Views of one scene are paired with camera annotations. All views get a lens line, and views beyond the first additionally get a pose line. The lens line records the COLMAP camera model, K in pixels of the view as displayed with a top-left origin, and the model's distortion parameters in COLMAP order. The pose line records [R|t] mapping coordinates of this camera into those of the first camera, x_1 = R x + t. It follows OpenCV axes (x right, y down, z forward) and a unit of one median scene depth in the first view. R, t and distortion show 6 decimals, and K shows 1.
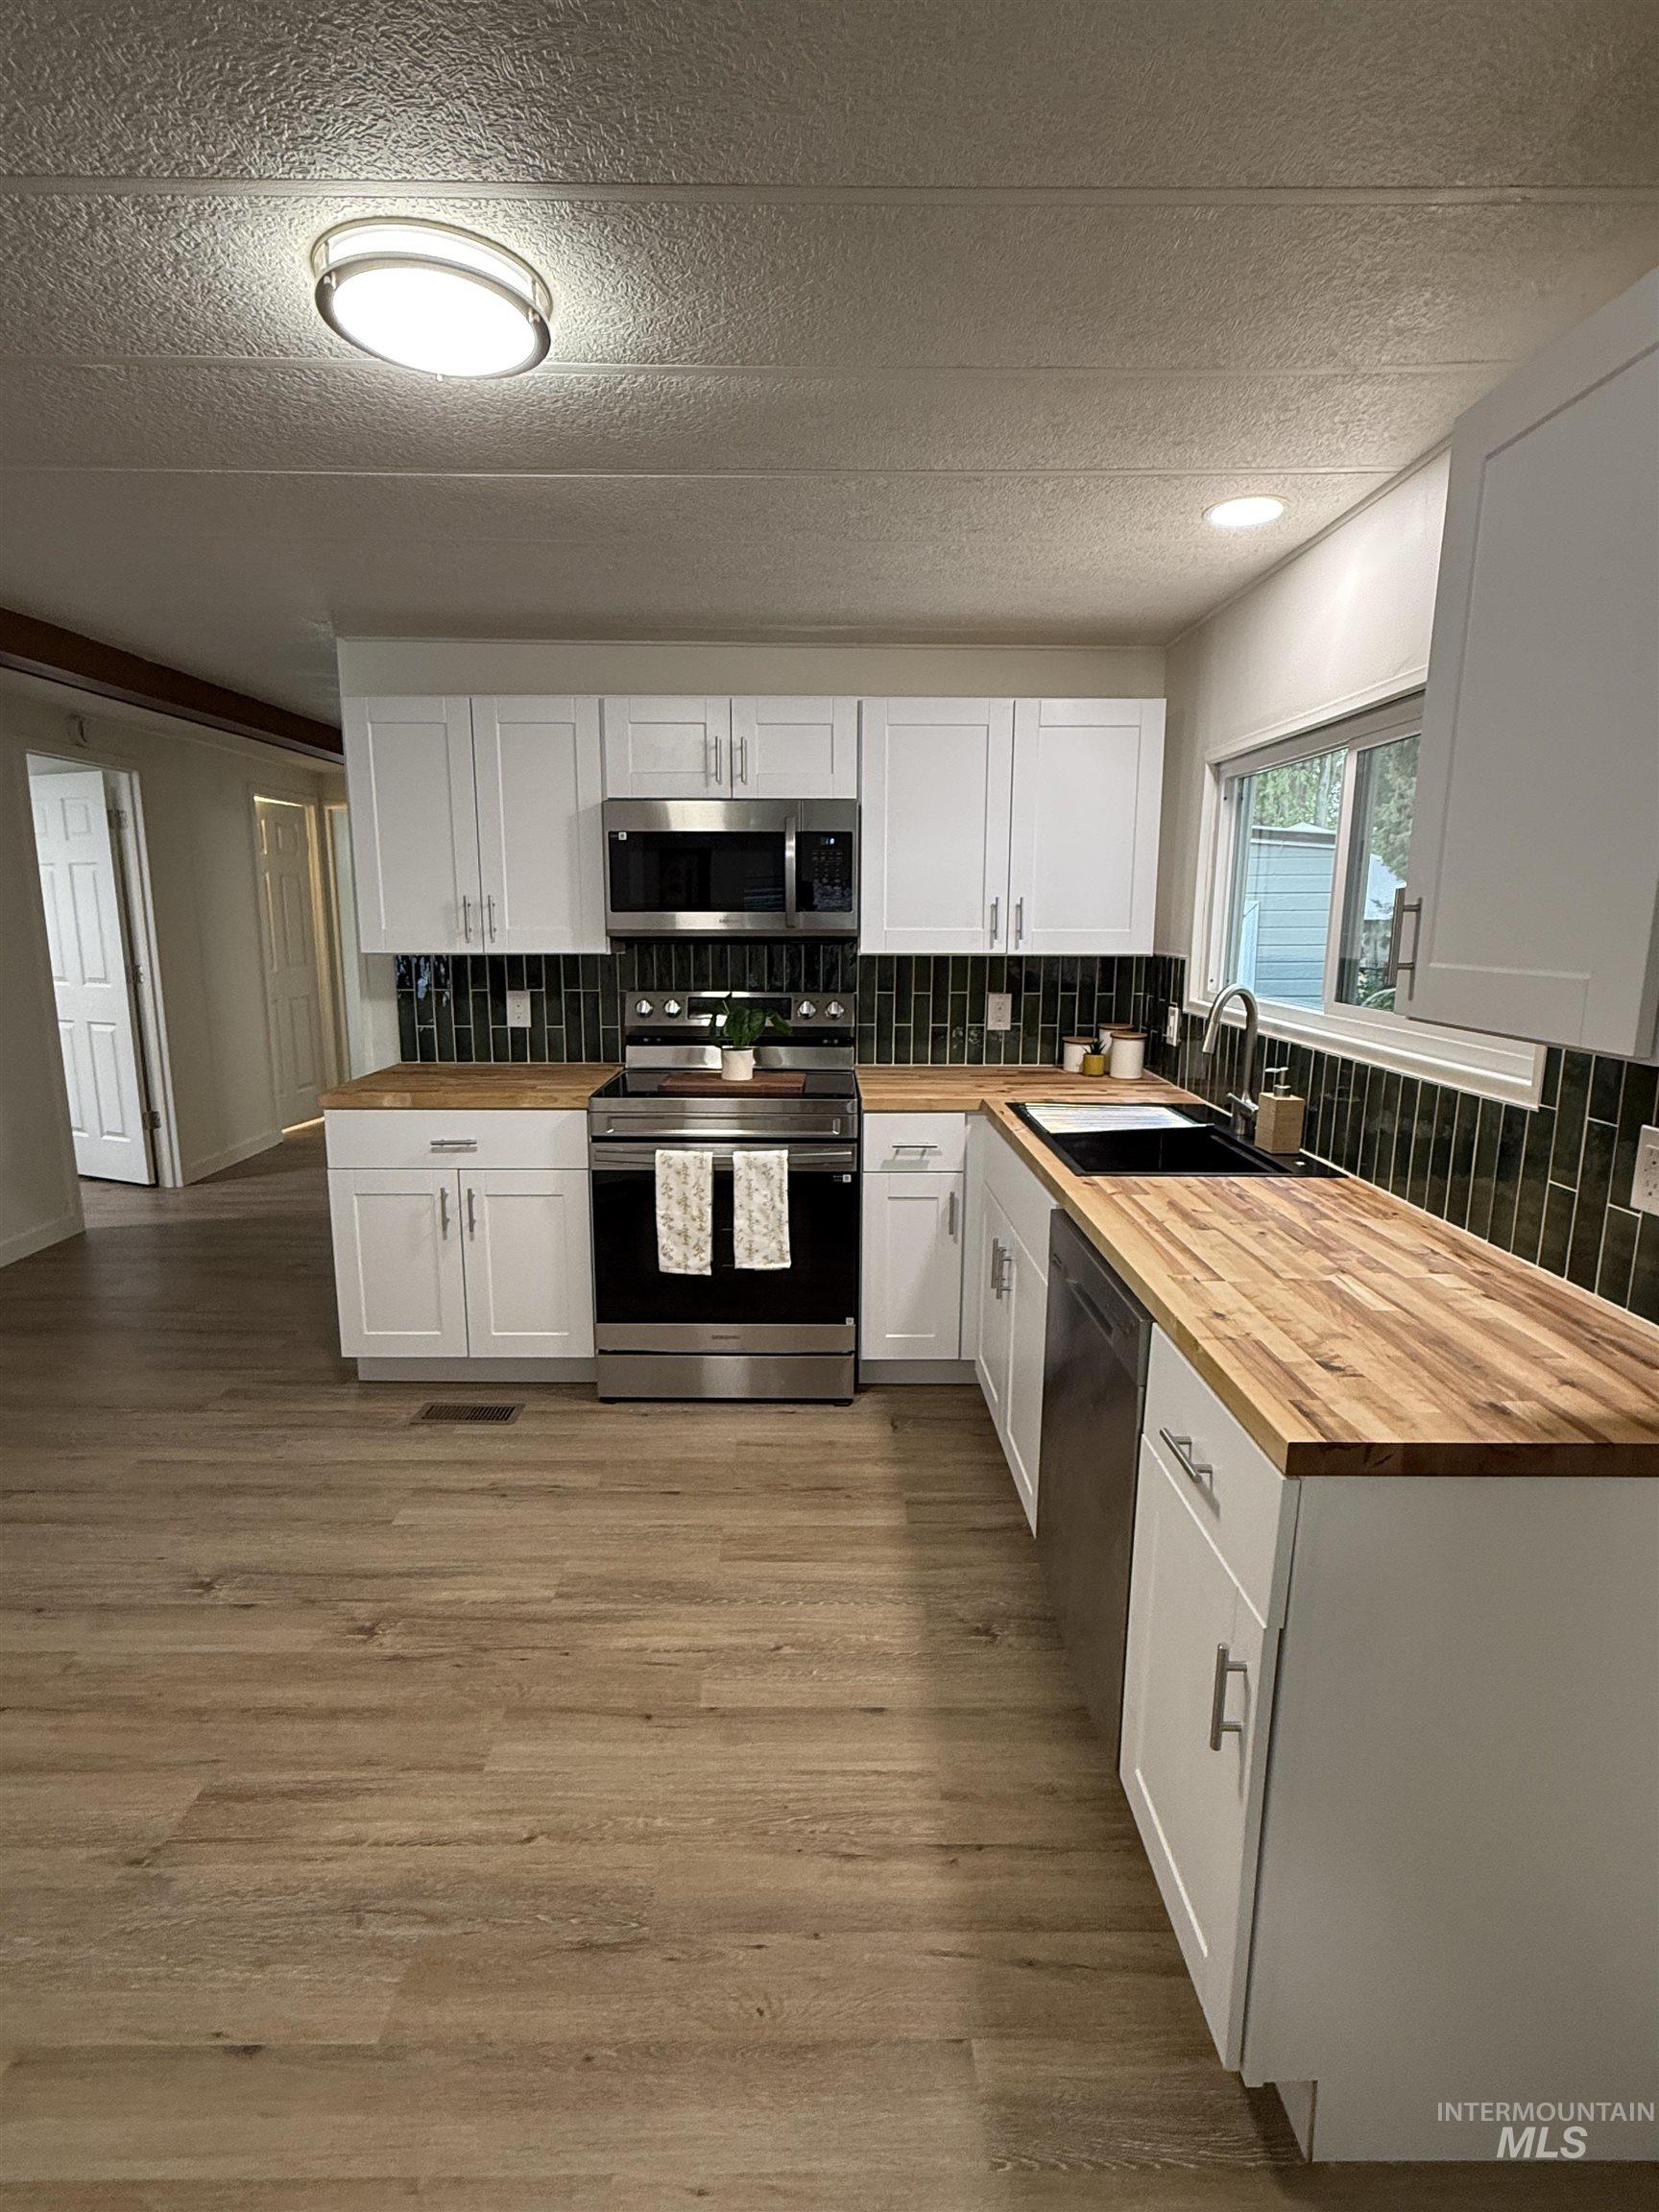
lens RADIAL K [[1091.5, 0, 831.1], [0, 1091.5, 1100.4], [0, 0, 1]] dist [-0.001453, 0.000065]
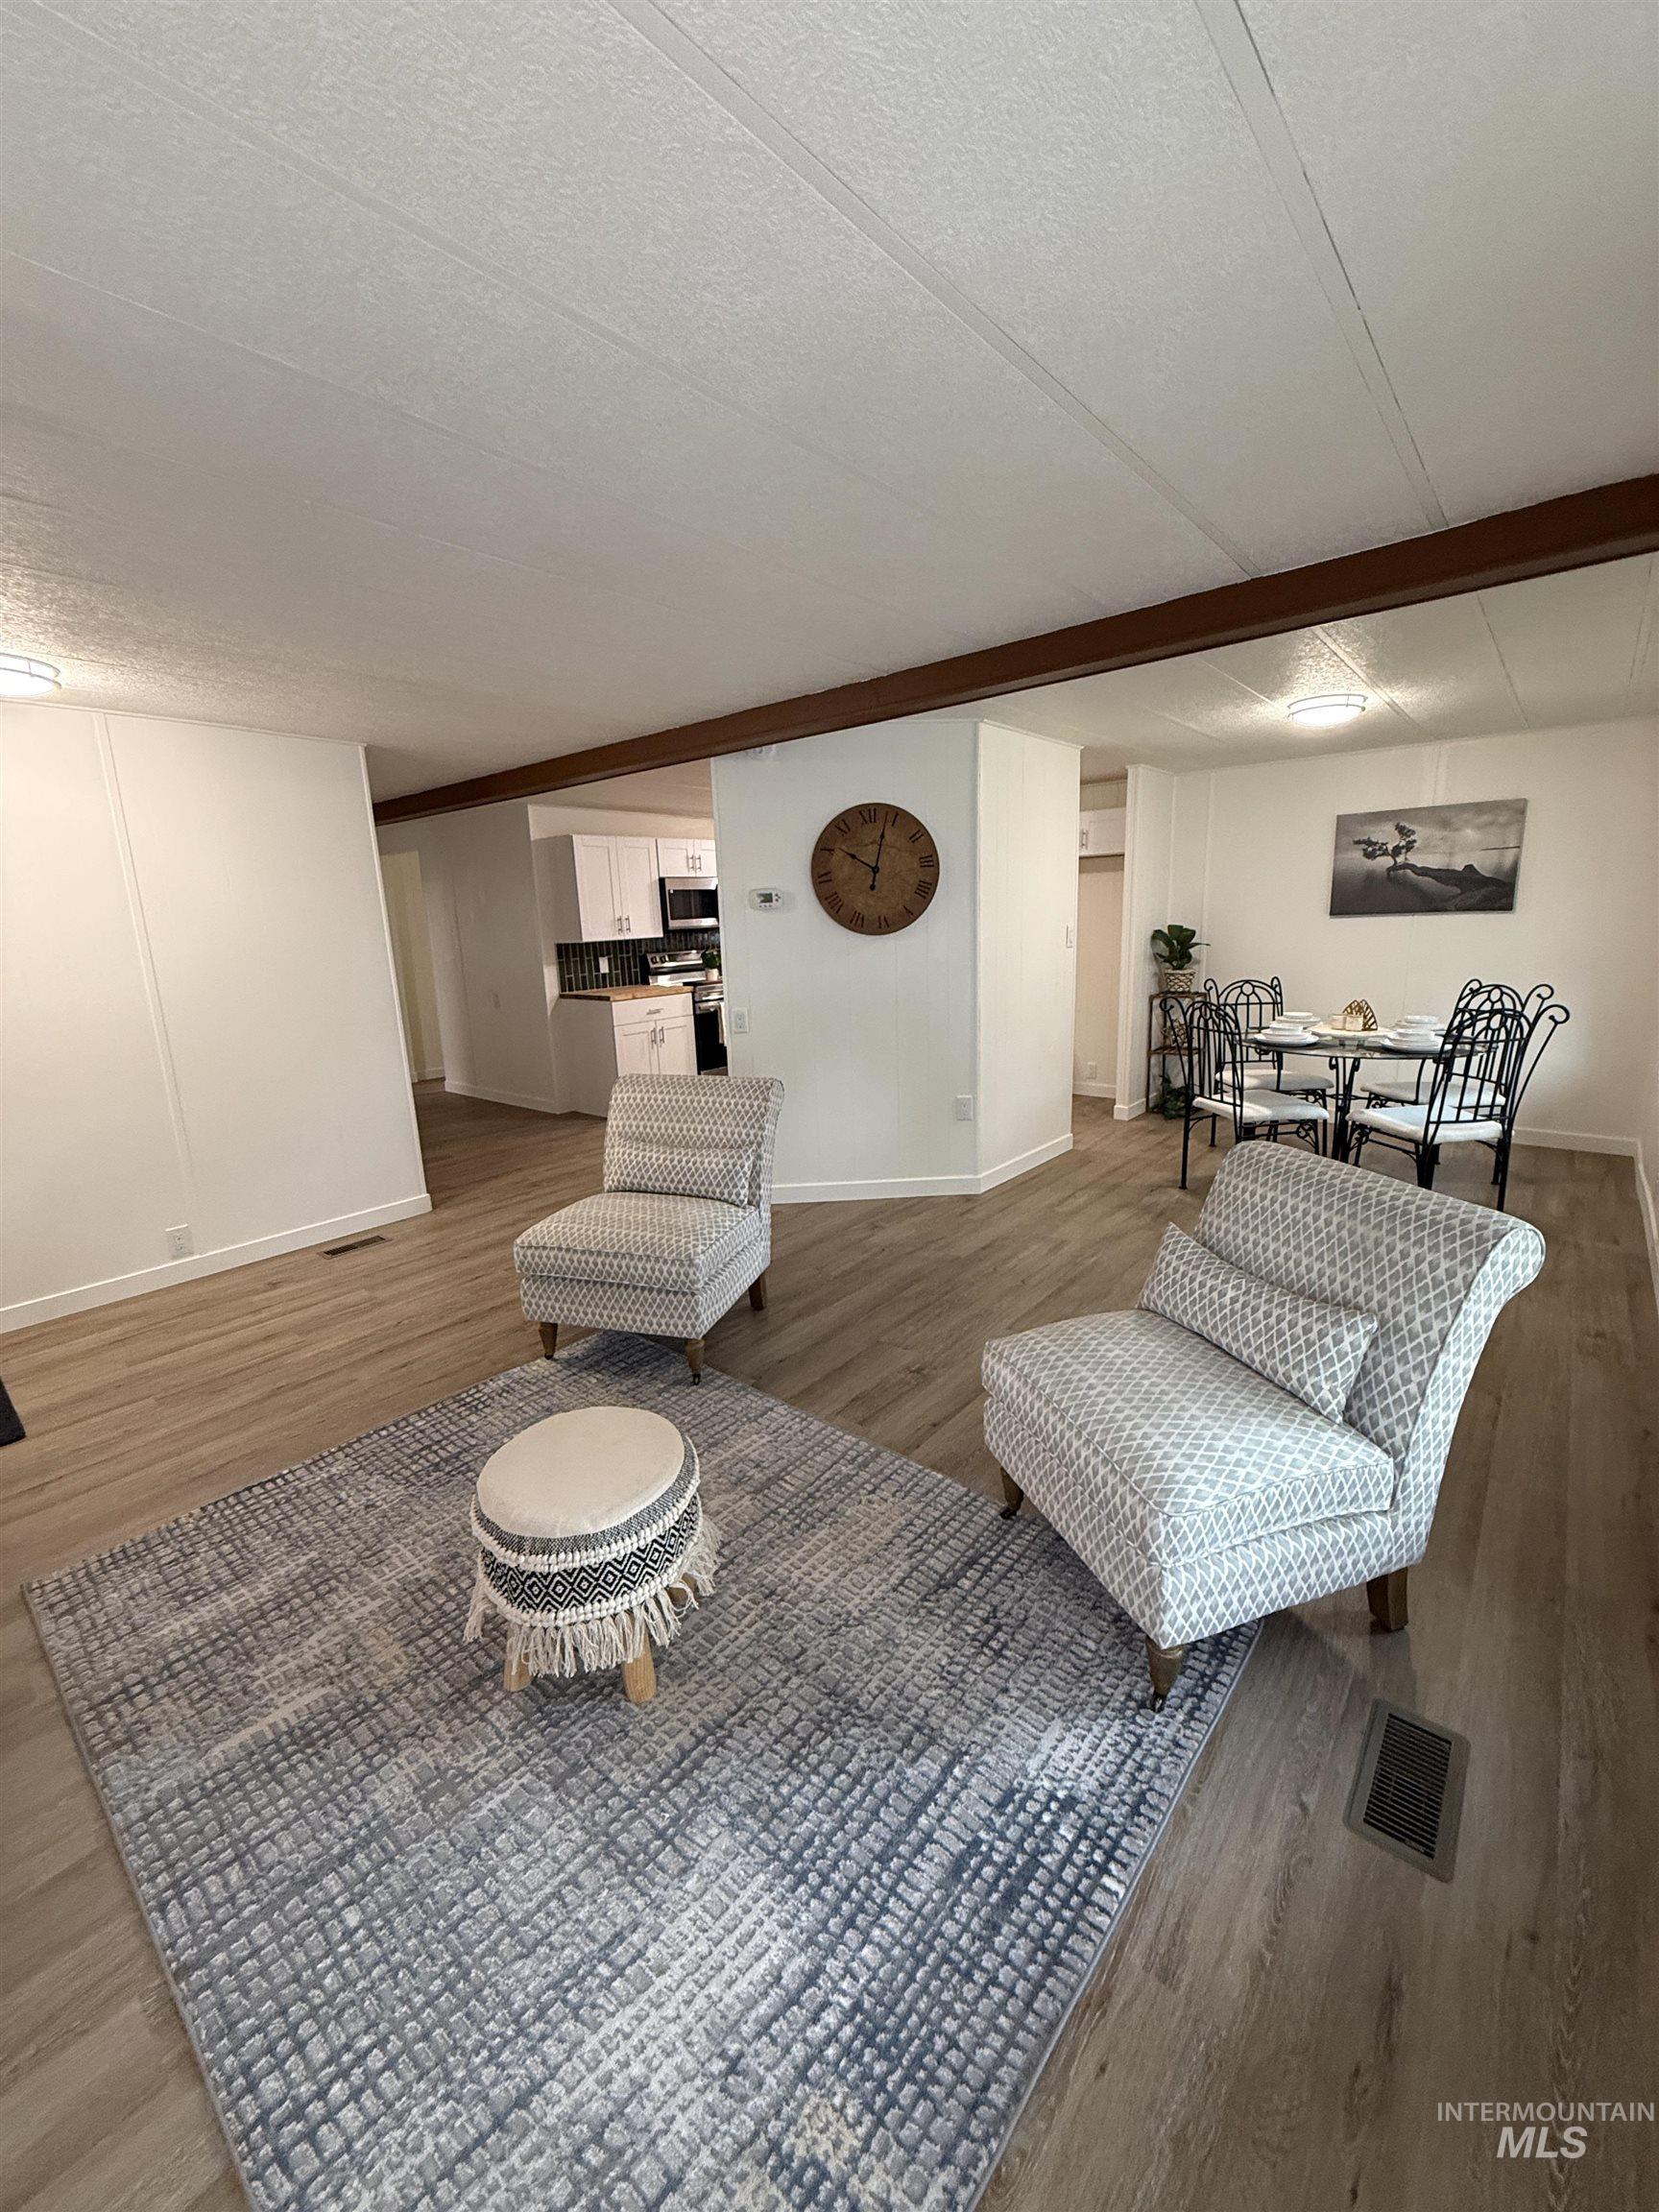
lens RADIAL K [[881.2, 0, 823.7], [0, 881.2, 1096.9], [0, 0, 1]] dist [0.001110, -0.000025]
pose [[0.657775, -0.184250, 0.730331, -1.691218], [0.172432, 0.980705, 0.092114, 0.120657], [-0.733212, 0.065342, 0.676854, -0.725058]]
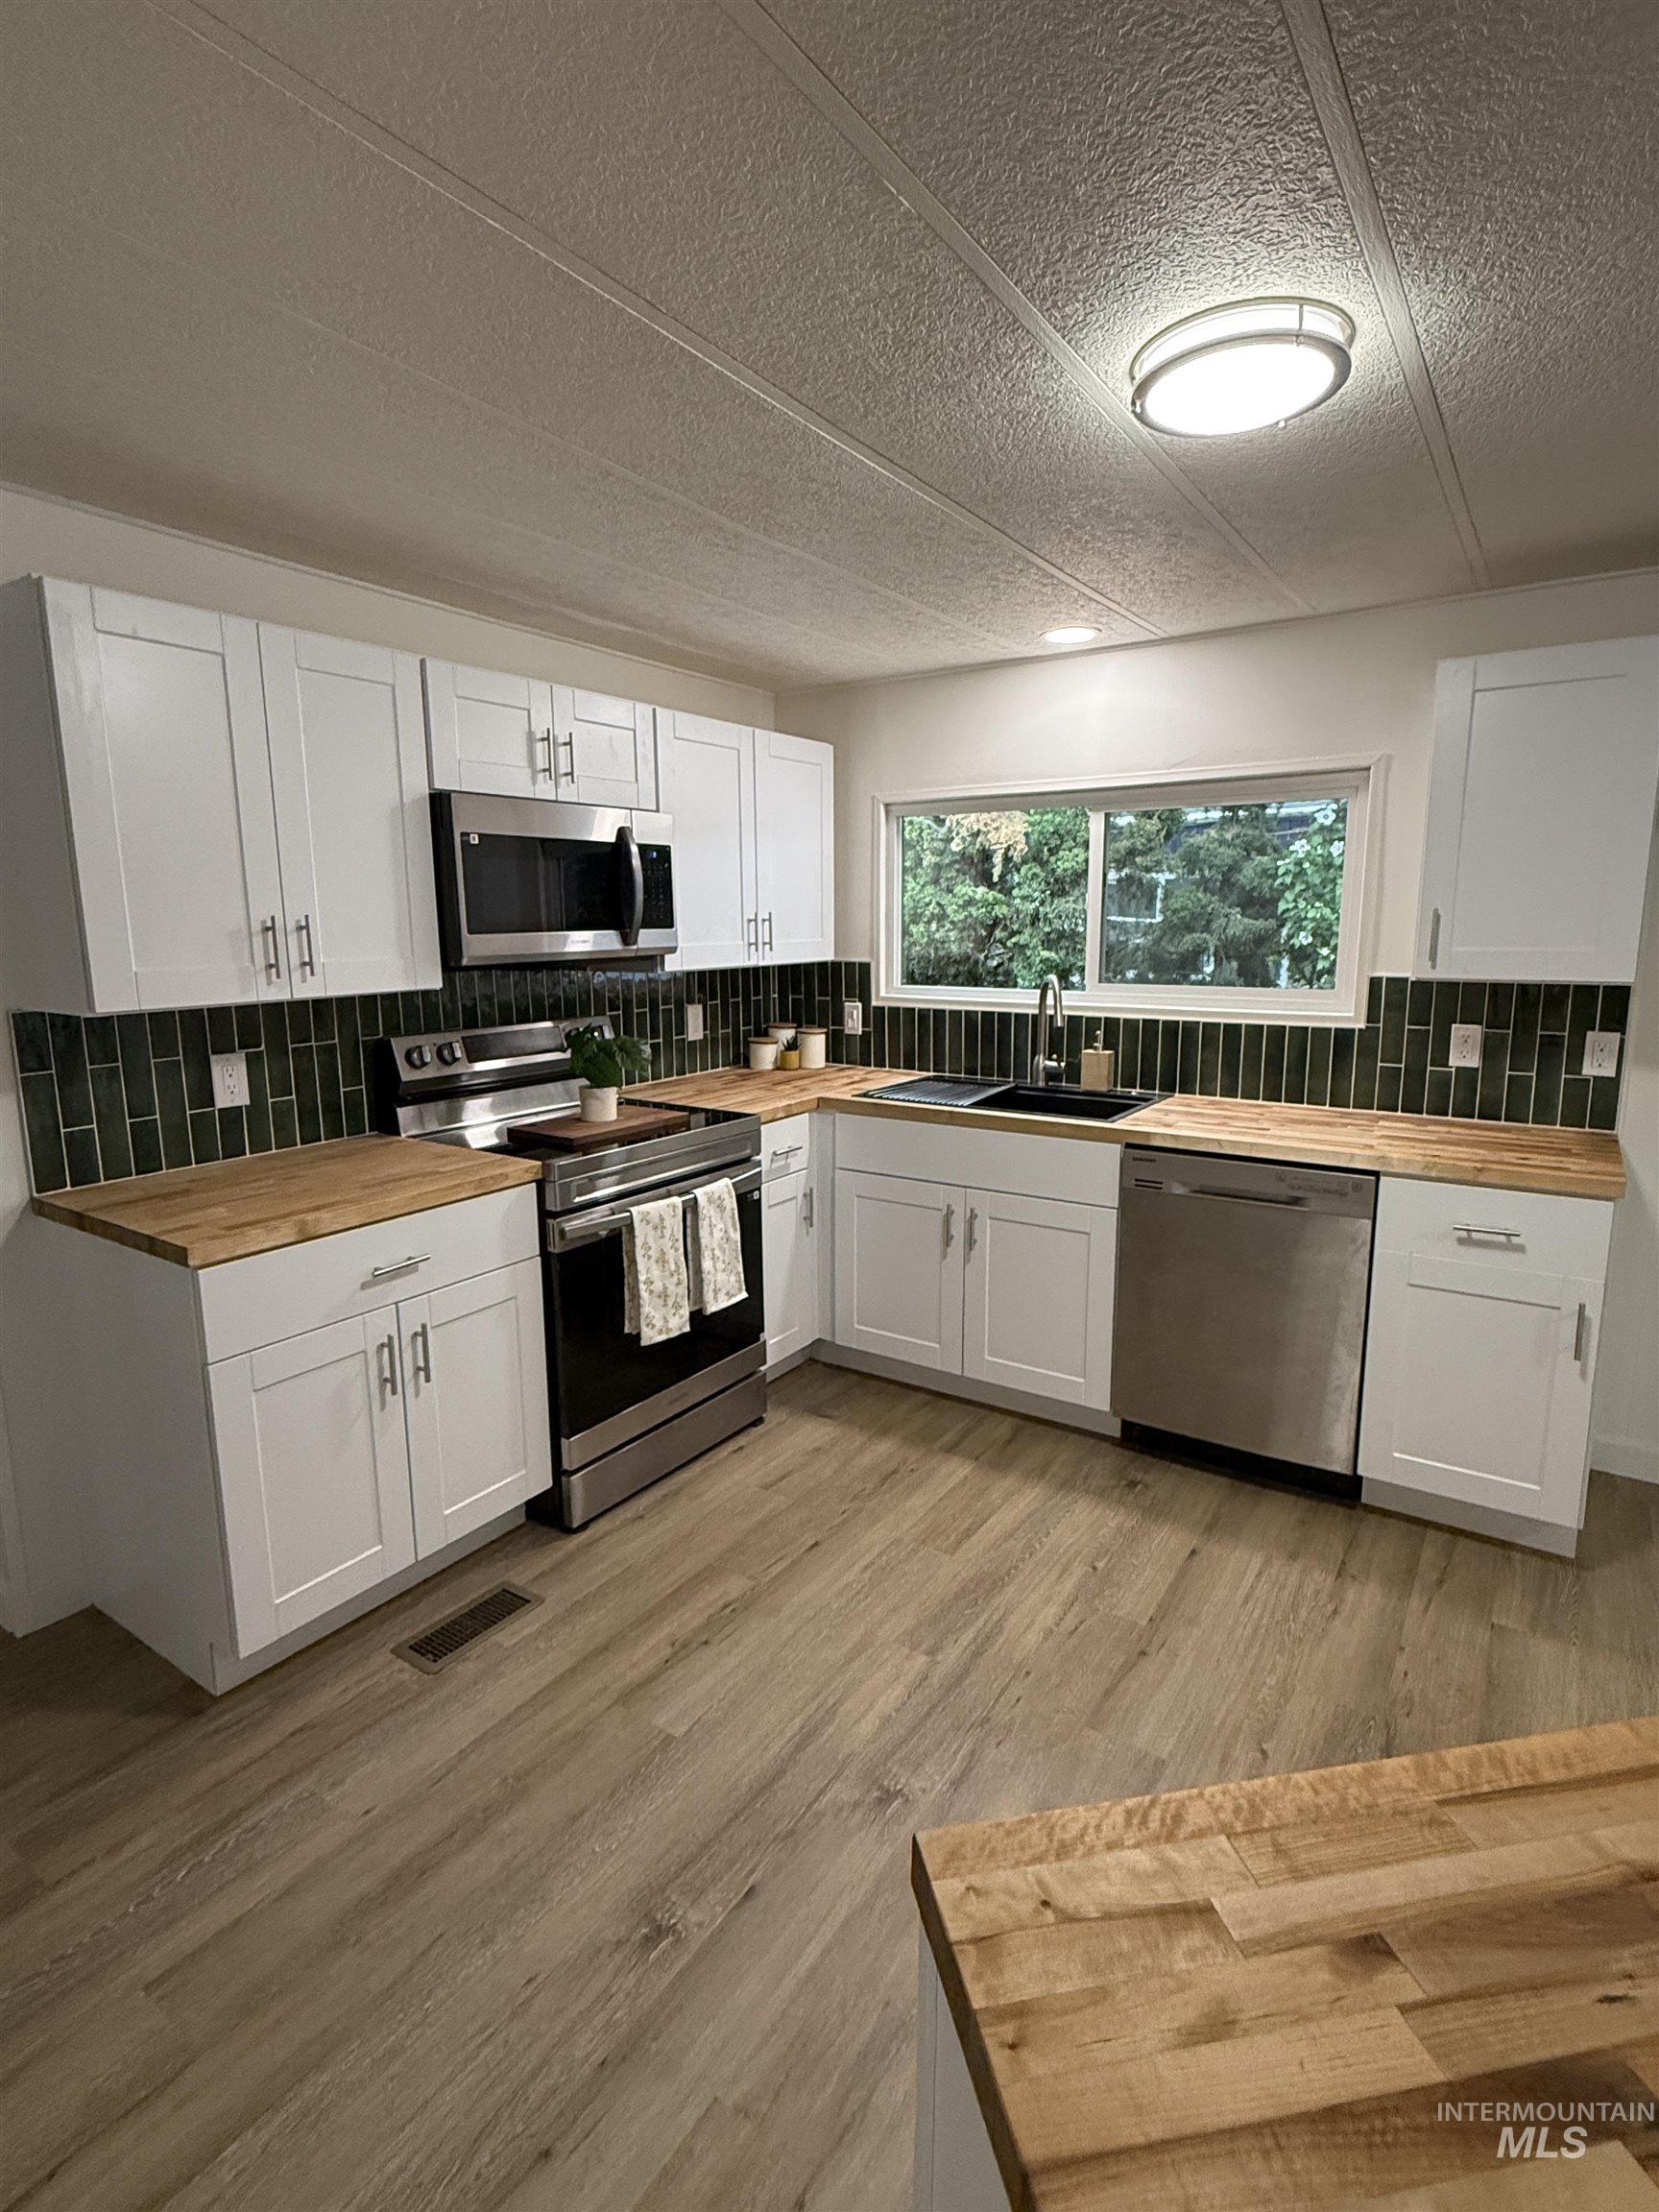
lens RADIAL K [[1091.5, 0, 828.4], [0, 1091.5, 1101.0], [0, 0, 1]] dist [-0.001453, 0.000065]
pose [[0.573090, -0.147256, 0.806154, -0.750152], [0.152563, 0.985697, 0.071595, -0.075396], [-0.805166, 0.081959, 0.587358, 0.360463]]
